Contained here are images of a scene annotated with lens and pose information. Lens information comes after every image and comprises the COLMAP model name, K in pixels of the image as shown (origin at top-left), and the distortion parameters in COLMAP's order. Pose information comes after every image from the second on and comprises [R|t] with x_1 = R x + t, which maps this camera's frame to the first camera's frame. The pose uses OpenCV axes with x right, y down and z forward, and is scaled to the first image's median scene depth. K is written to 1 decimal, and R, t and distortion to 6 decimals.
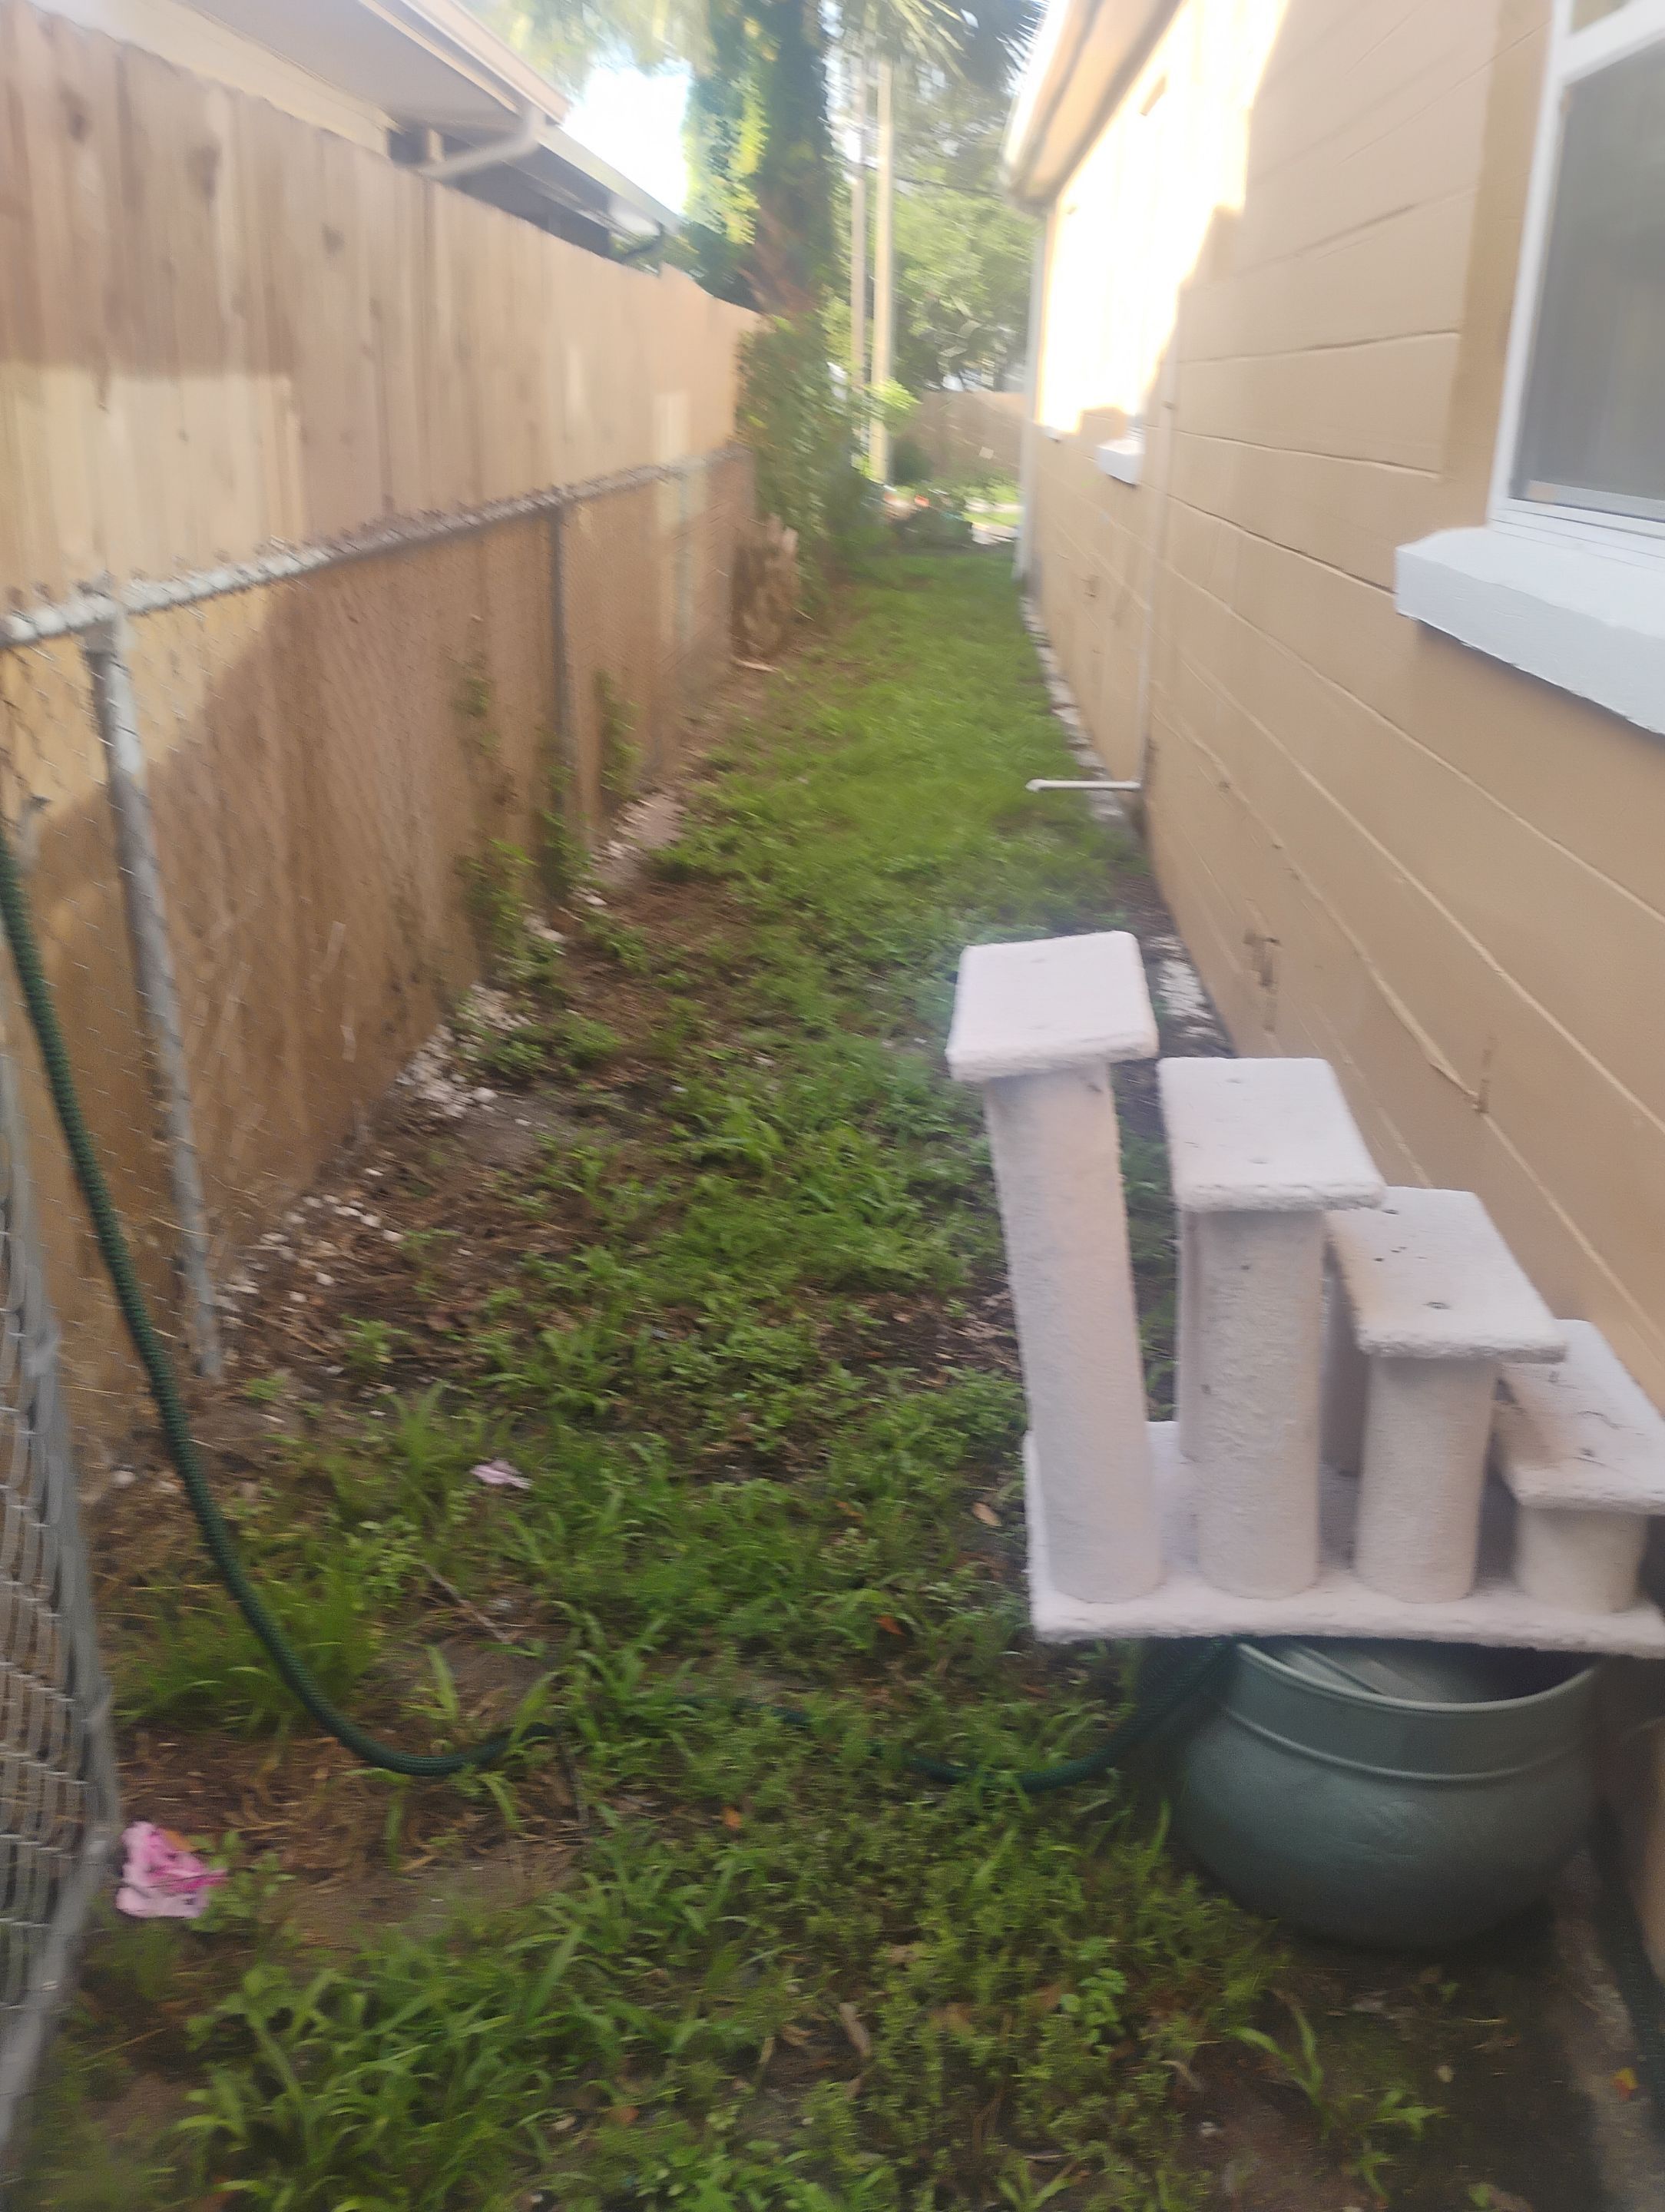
lens RADIAL K [[2112.2, 0, 832.0], [0, 2112.2, 1103.9], [0, 0, 1]] dist [0.011898, 0.000000]
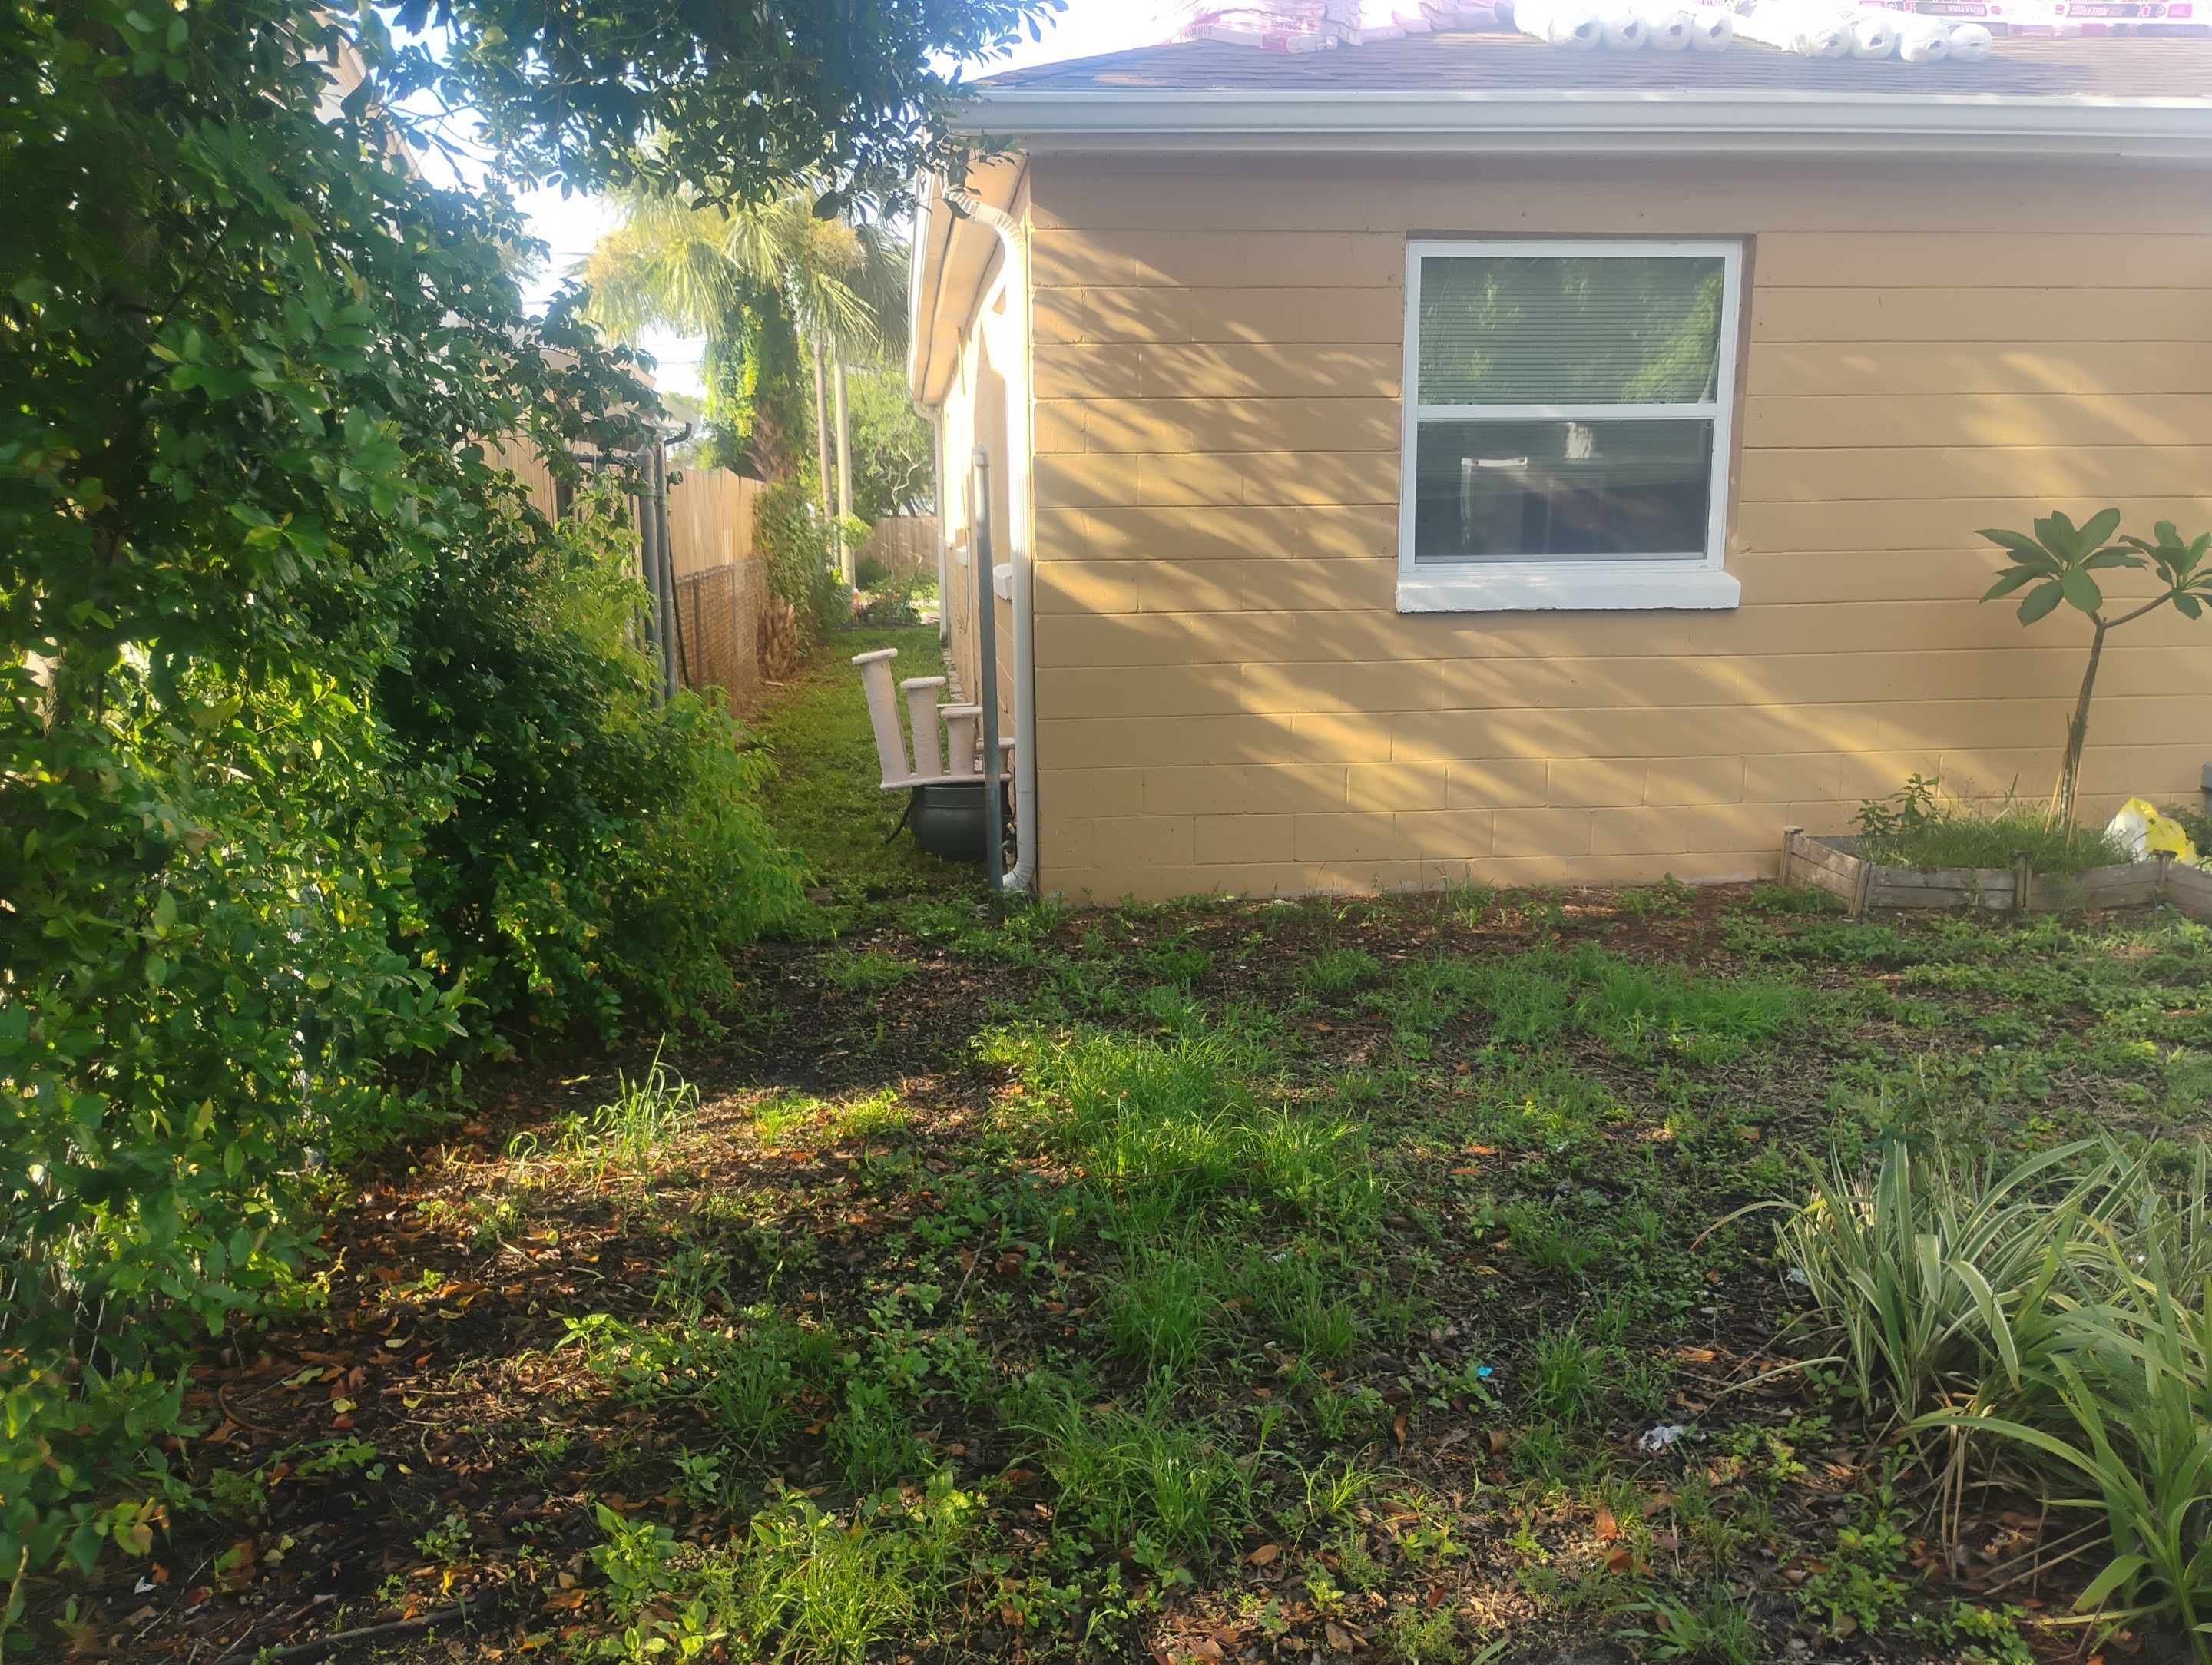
lens RADIAL K [[1805.8, 0, 1100.5], [0, 1805.8, 837.6], [0, 0, 1]] dist [0.009522, 0.002073]
pose [[0.986659, -0.062575, 0.150292, -0.003206], [0.084126, 0.986341, -0.141611, 0.104746], [-0.139377, 0.152365, 0.978447, -0.318744]]
